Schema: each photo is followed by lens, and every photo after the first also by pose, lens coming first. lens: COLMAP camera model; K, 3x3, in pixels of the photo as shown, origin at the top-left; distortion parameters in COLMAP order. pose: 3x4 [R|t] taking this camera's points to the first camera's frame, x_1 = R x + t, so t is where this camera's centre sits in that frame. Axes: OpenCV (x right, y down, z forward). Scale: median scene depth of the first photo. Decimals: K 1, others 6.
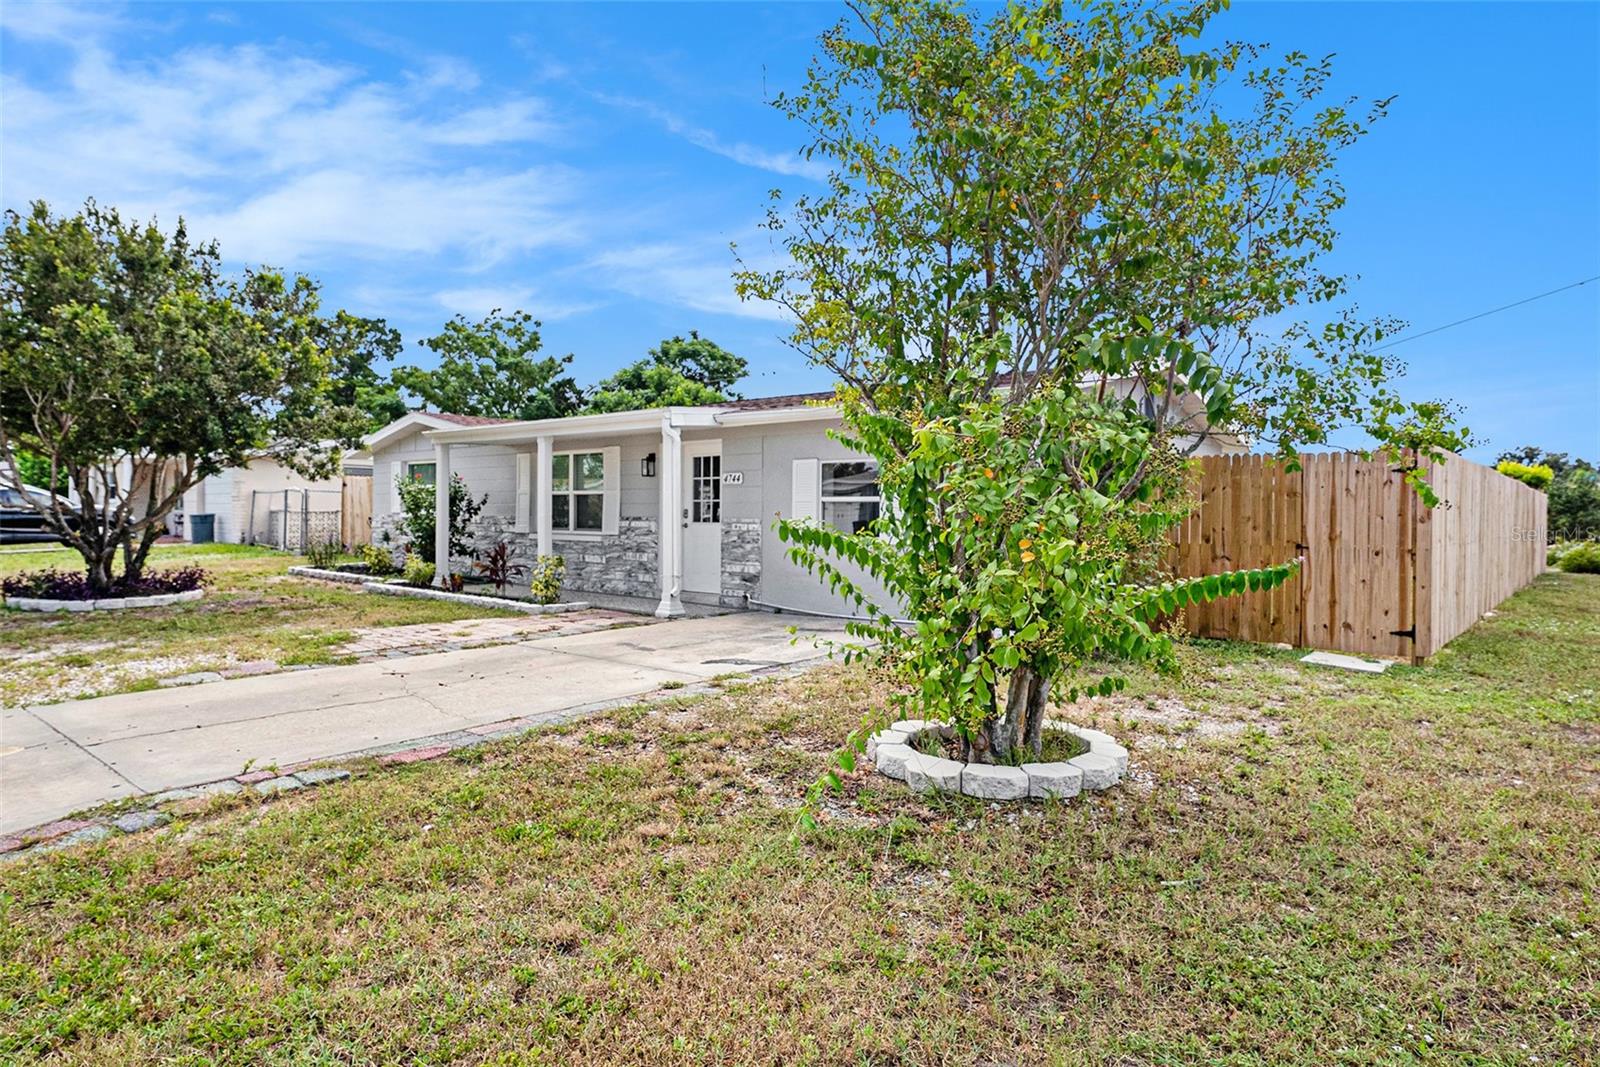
lens RADIAL K [[914.4, 0, 800.0], [0, 914.4, 533.5], [0, 0, 1]] dist [0.001635, 0.000183]
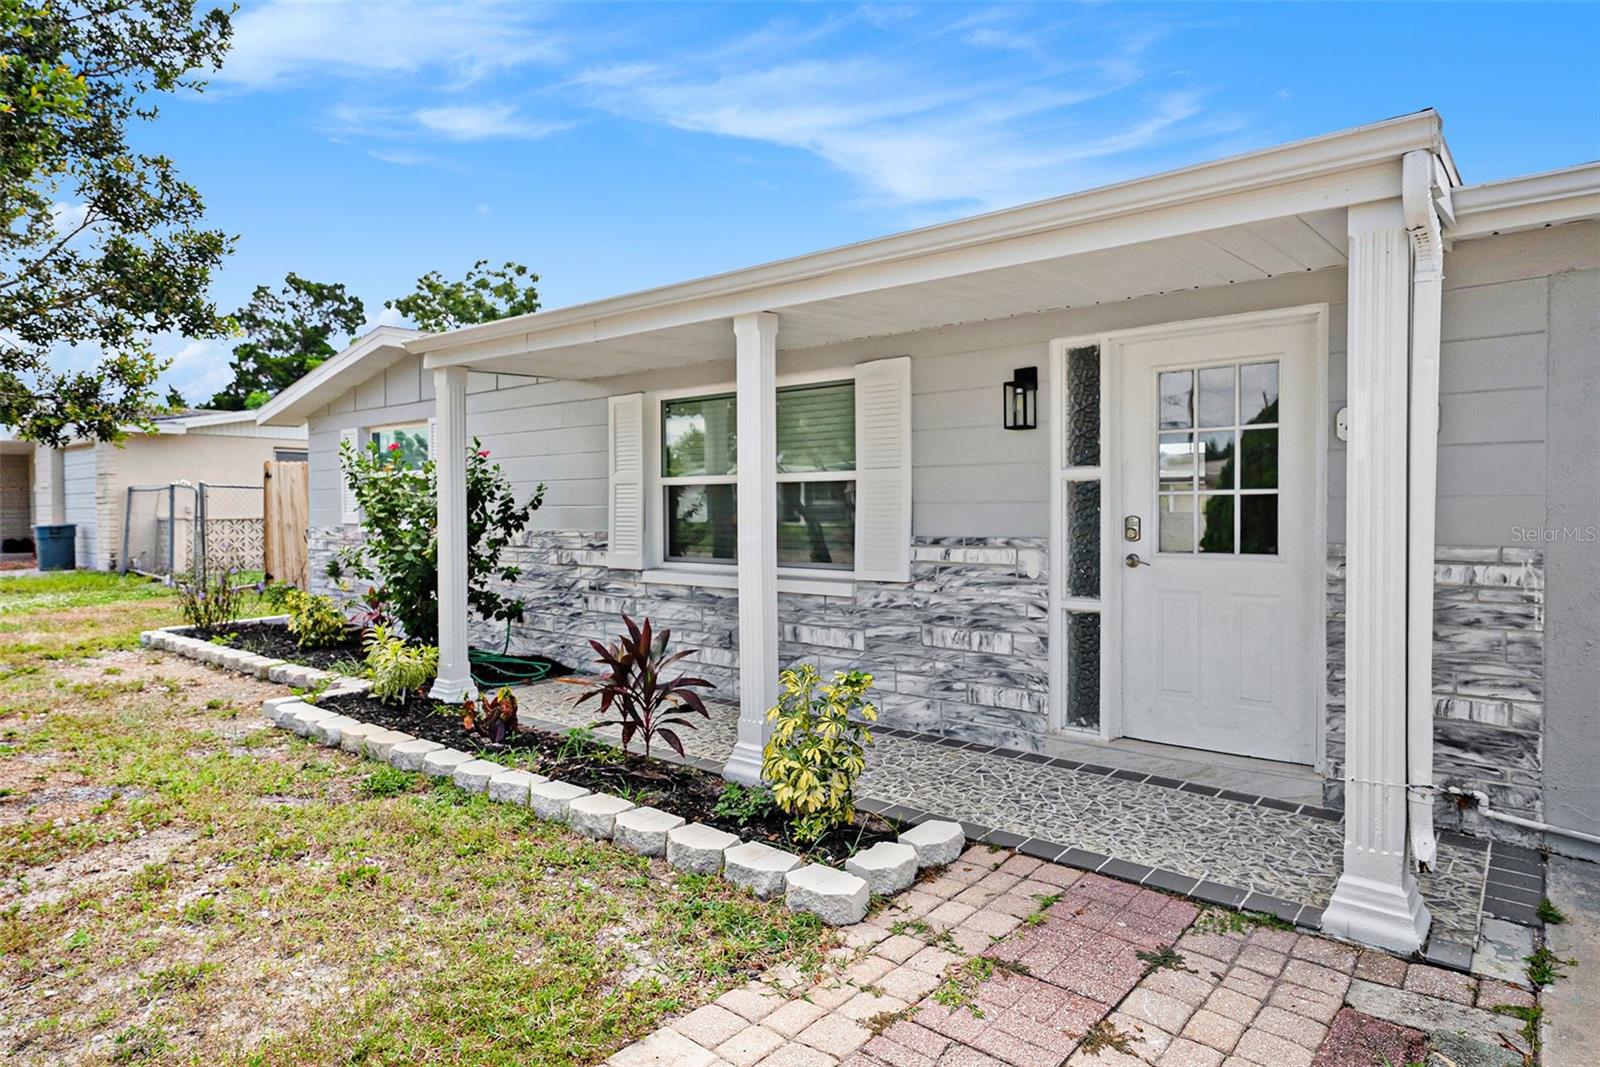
lens RADIAL K [[953.2, 0, 800.0], [0, 953.2, 533.5], [0, 0, 1]] dist [0.001137, -0.000442]
pose [[0.999828, -0.011573, 0.014473, -0.216835], [0.011523, 0.999927, 0.003503, -0.018527], [-0.014512, -0.003336, 0.999889, 0.508509]]
